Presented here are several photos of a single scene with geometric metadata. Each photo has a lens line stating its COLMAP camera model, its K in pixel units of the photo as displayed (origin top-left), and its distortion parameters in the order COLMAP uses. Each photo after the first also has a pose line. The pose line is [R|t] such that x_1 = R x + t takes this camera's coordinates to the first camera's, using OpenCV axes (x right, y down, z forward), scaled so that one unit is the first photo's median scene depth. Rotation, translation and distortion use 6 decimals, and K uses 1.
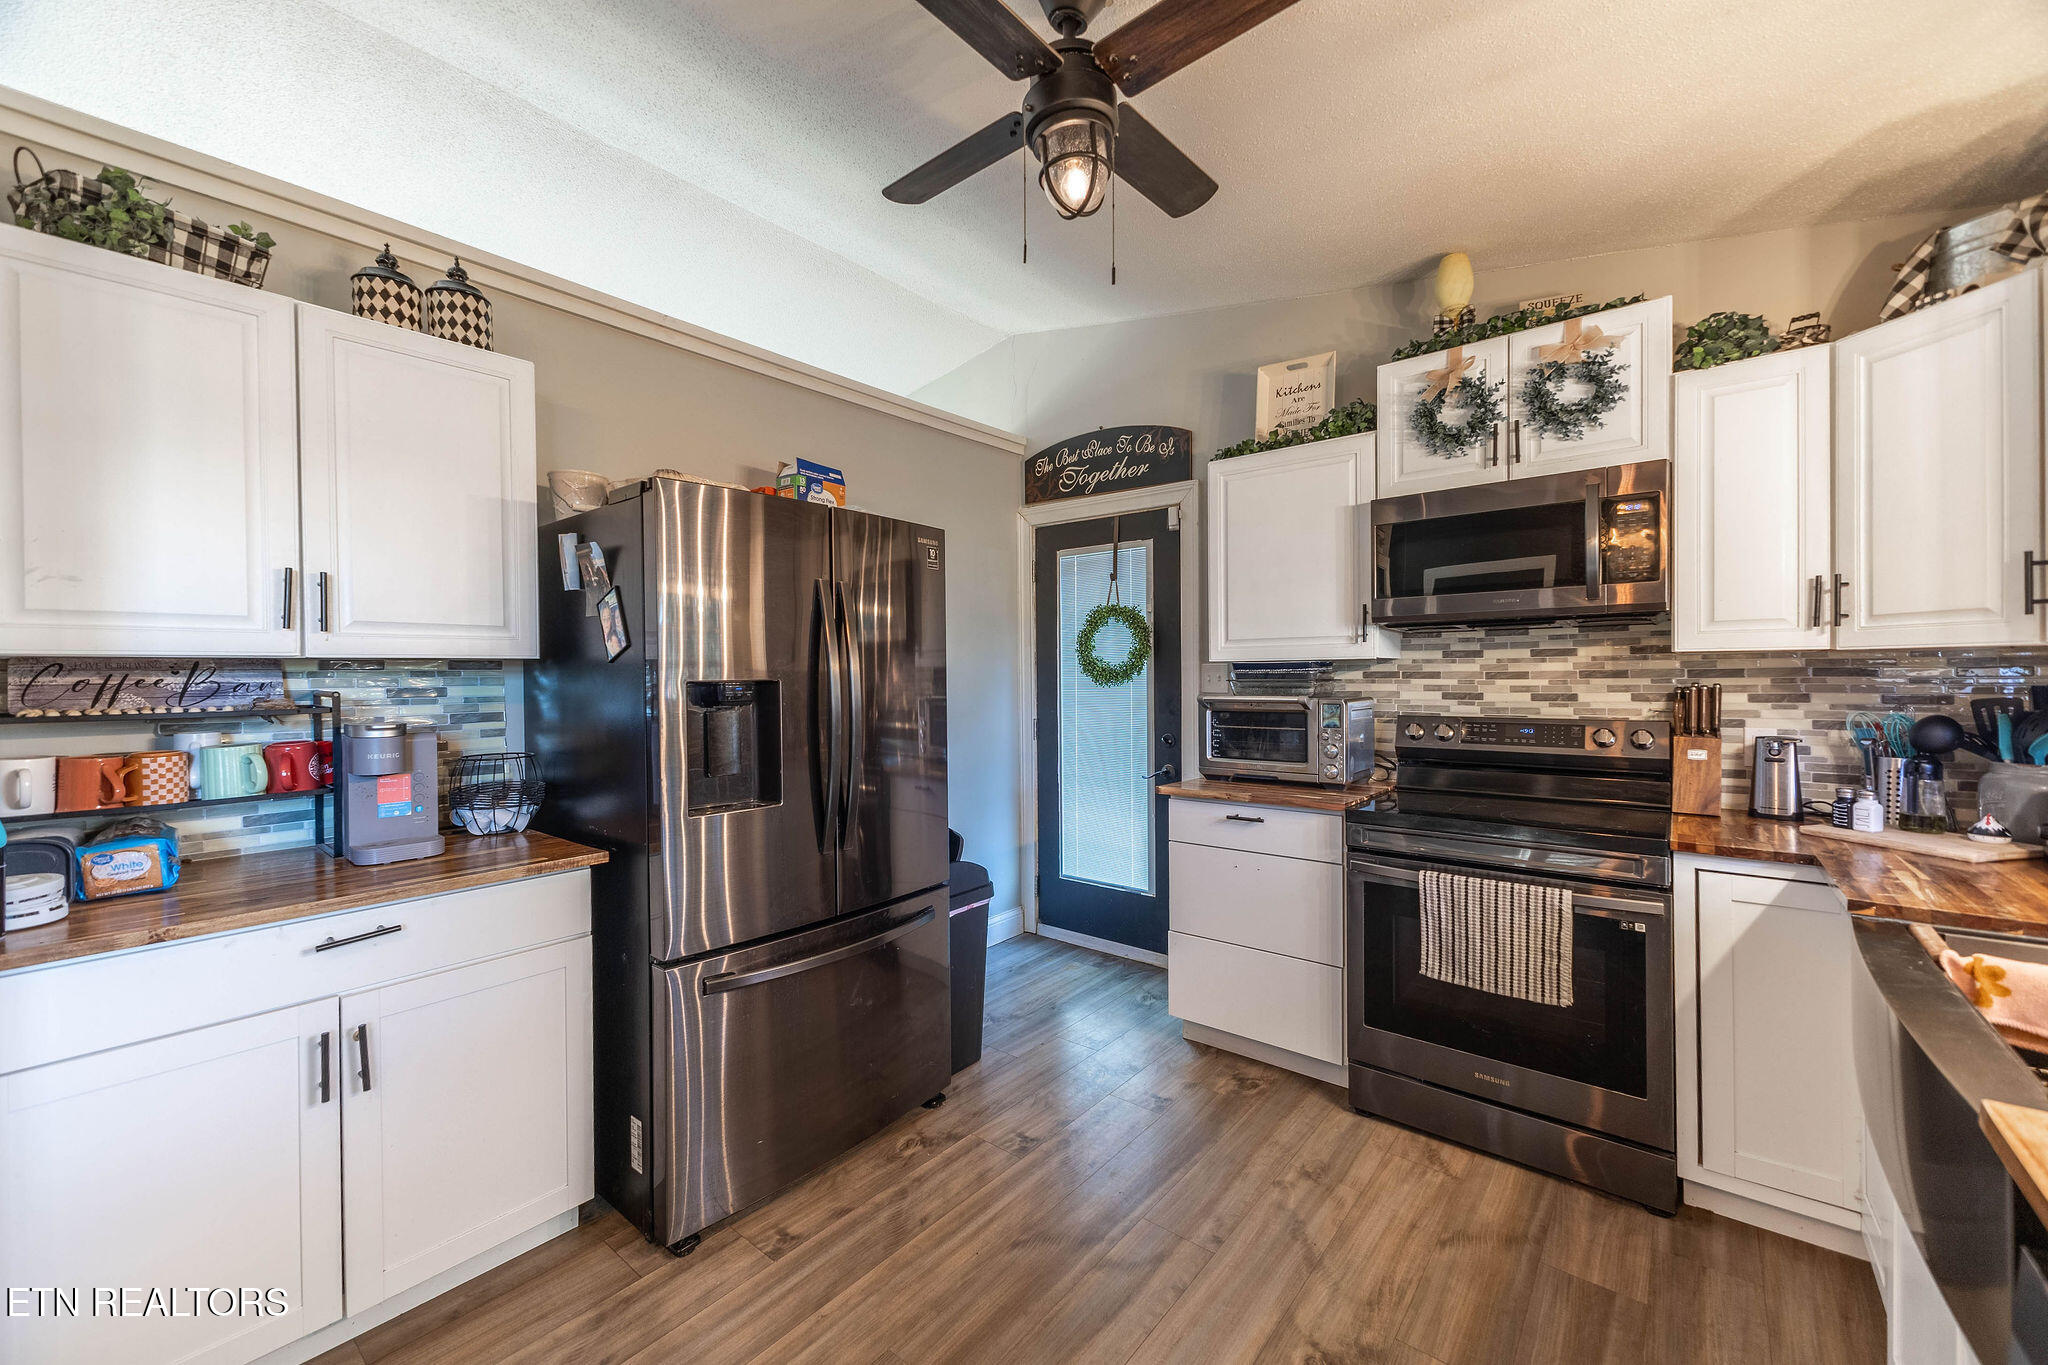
lens RADIAL K [[805.9, 0, 1022.3], [0, 805.9, 680.1], [0, 0, 1]] dist [0.010882, -0.000374]
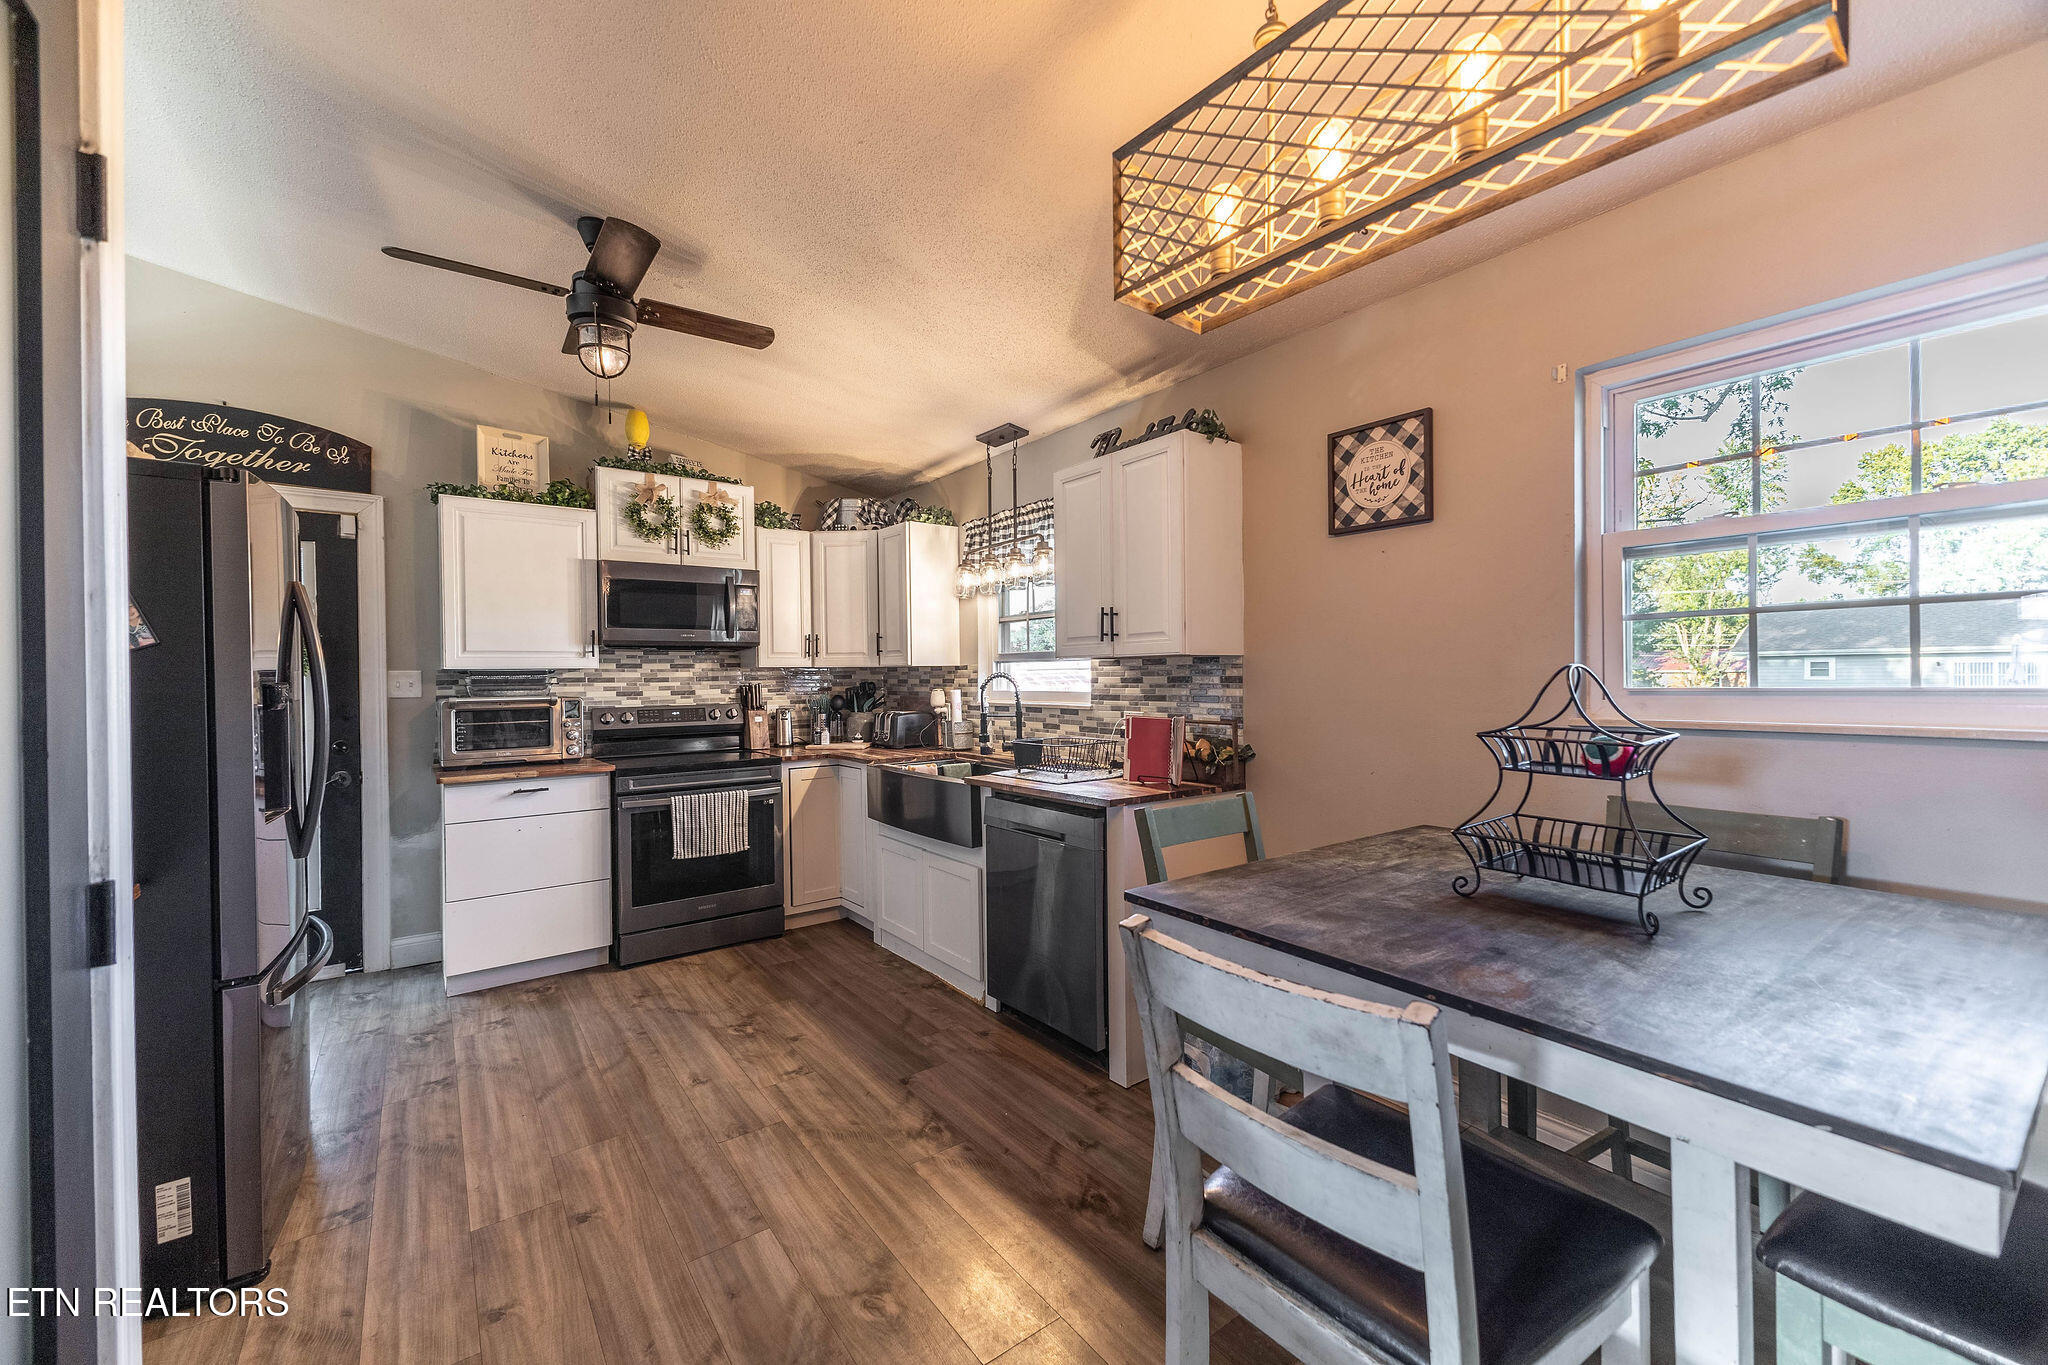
lens RADIAL K [[805.9, 0, 1024.8], [0, 805.9, 679.0], [0, 0, 1]] dist [0.010882, -0.000374]
pose [[0.239680, -0.002588, 0.970848, -0.852180], [0.014525, 0.999894, -0.000921, 0.005048], [-0.970743, 0.014322, 0.239693, -0.093053]]
